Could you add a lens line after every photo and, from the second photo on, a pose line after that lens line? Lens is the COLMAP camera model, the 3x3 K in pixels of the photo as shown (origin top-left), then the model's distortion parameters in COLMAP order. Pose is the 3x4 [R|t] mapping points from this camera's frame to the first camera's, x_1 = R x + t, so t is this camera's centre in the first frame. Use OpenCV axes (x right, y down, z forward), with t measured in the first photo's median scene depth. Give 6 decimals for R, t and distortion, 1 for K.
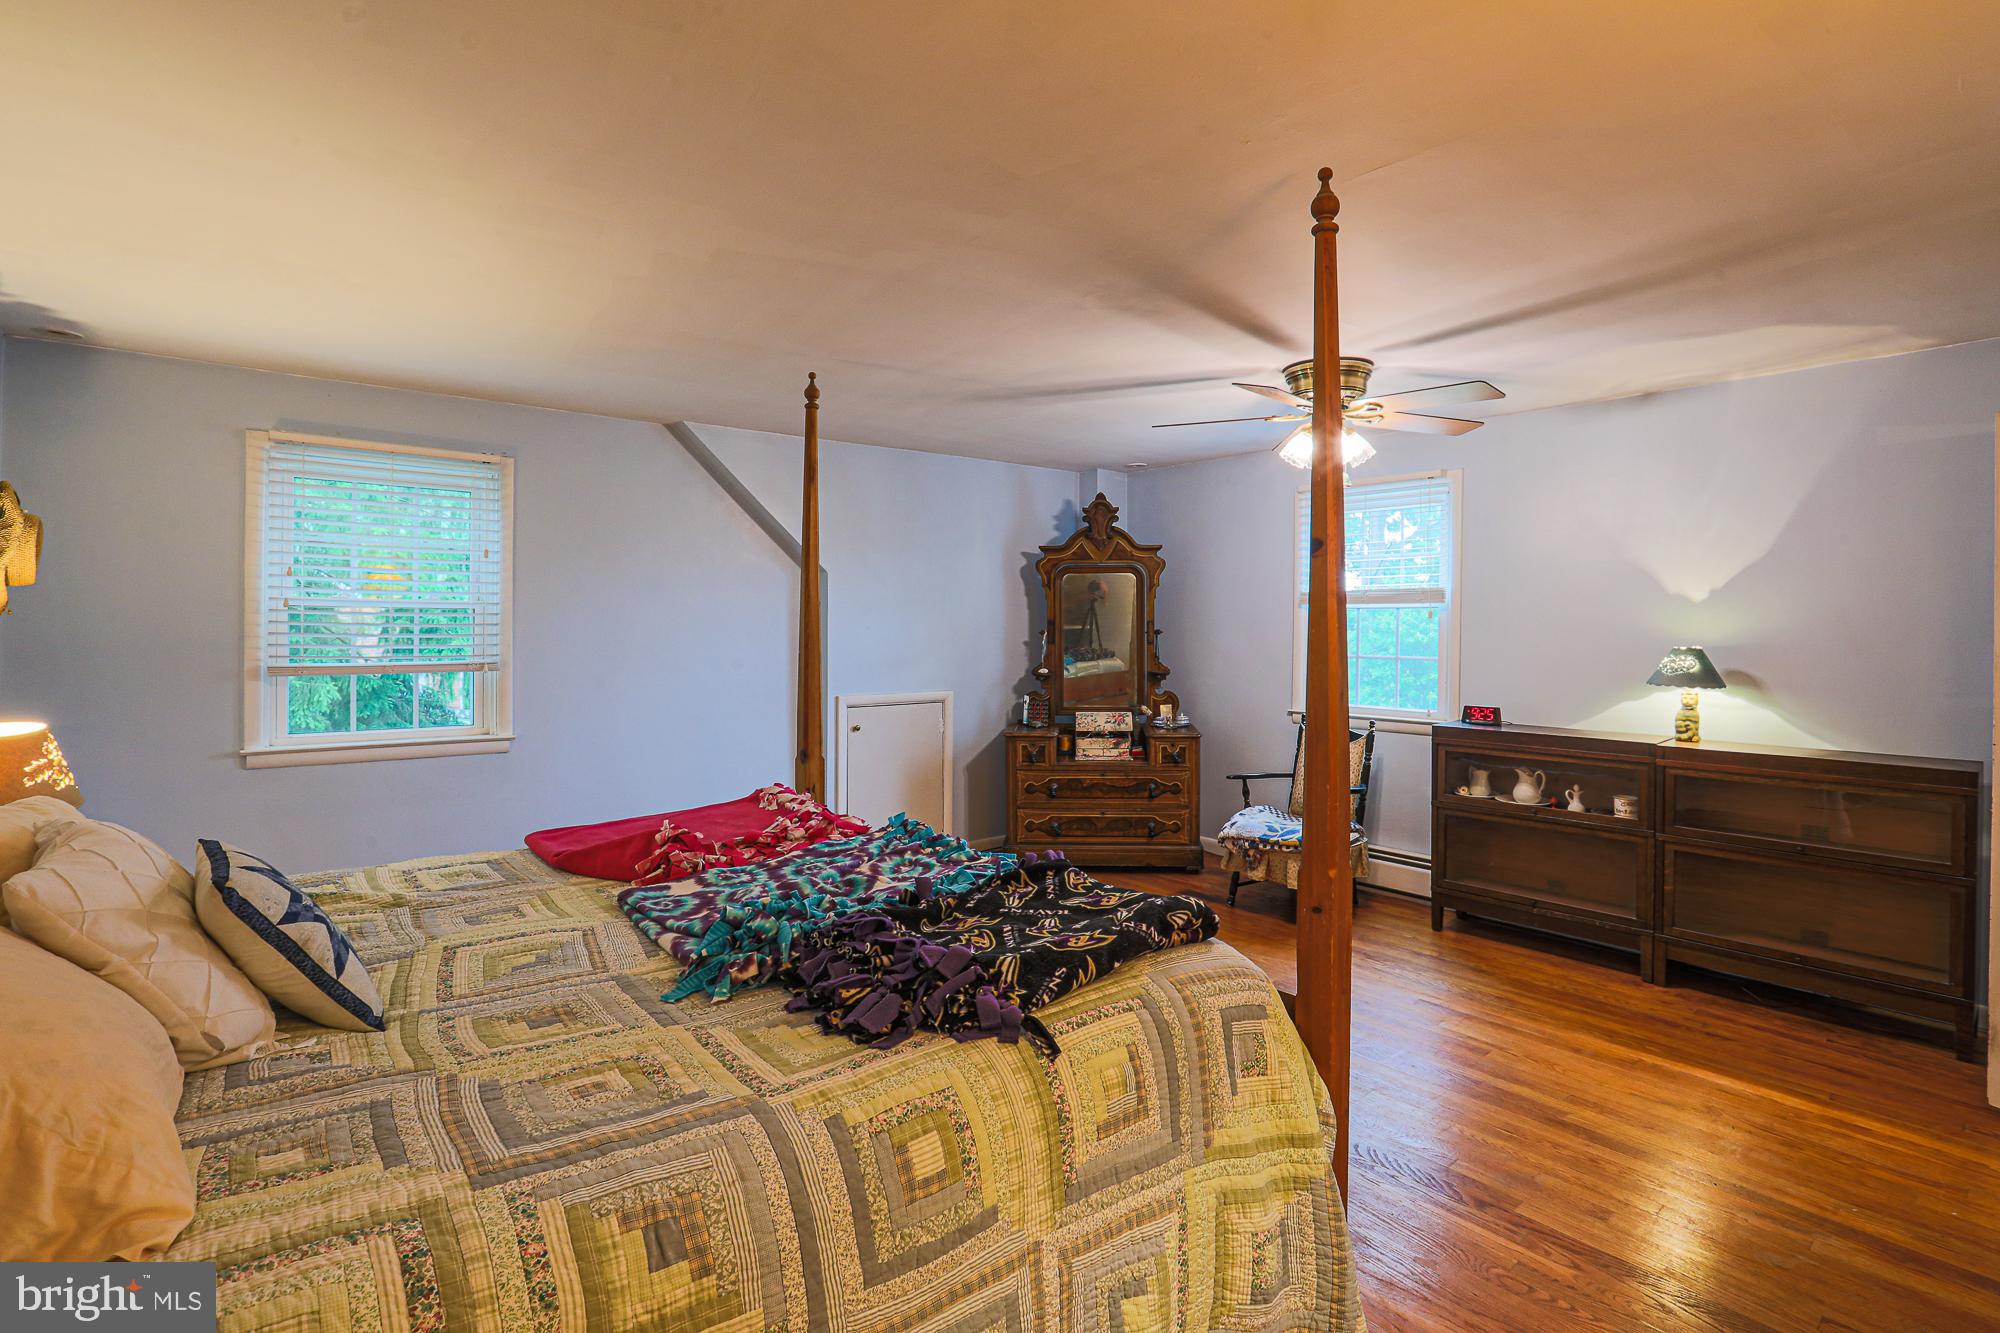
lens RADIAL K [[949.0, 0, 1000.5], [0, 949.0, 631.9], [0, 0, 1]] dist [-0.049173, 0.000087]
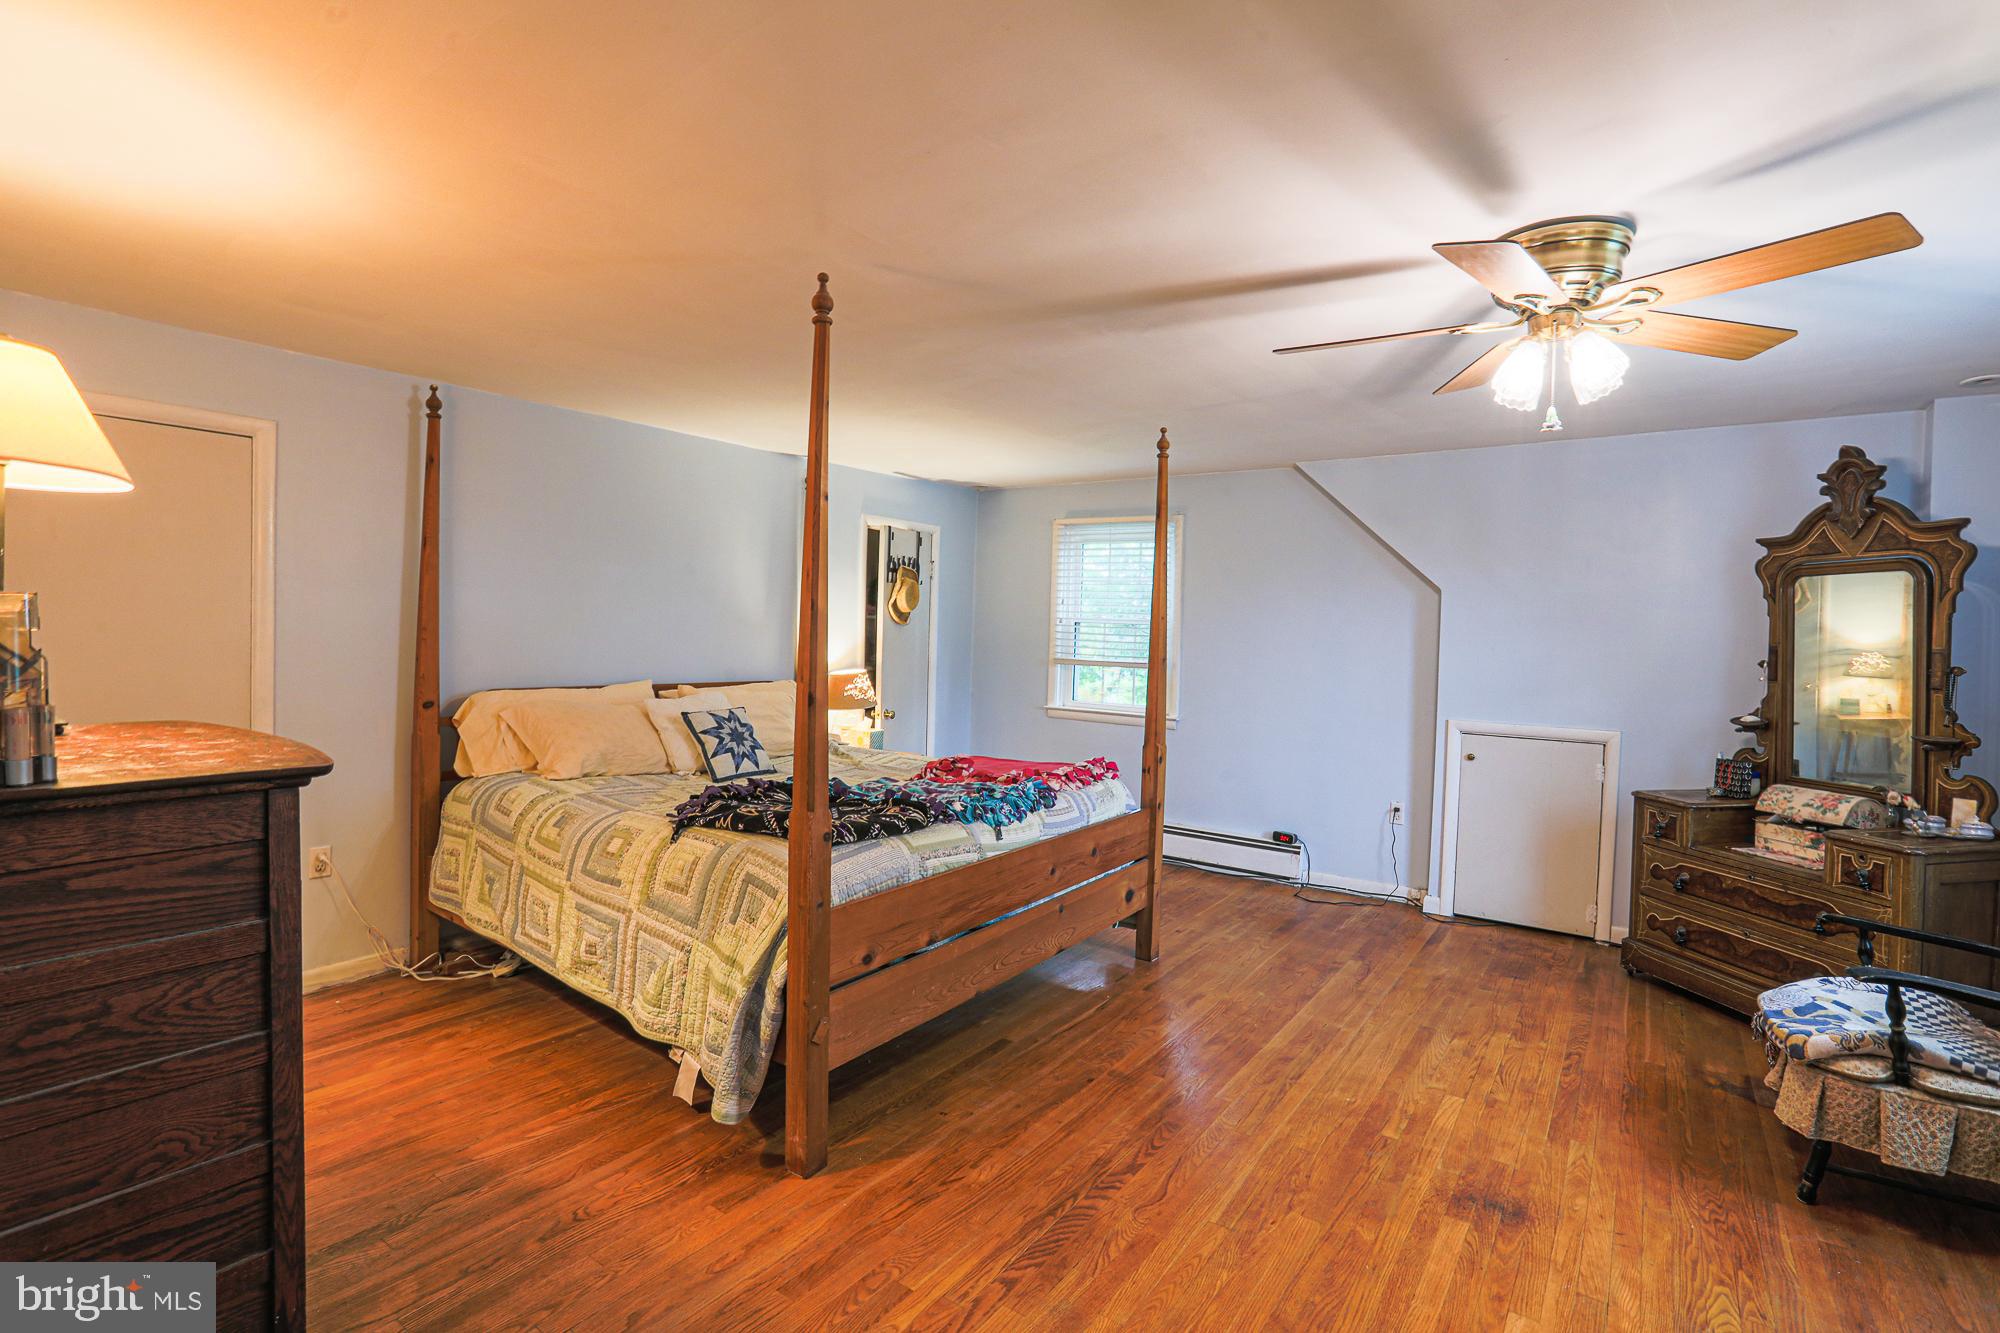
lens RADIAL K [[912.4, 0, 1000.0], [0, 912.4, 666.5], [0, 0, 1]] dist [-0.043119, 0.000220]
pose [[0.246859, 0.042316, -0.968127, 0.580930], [-0.034176, 0.998805, 0.034942, -0.001391], [0.968448, 0.024461, 0.248011, 0.335530]]
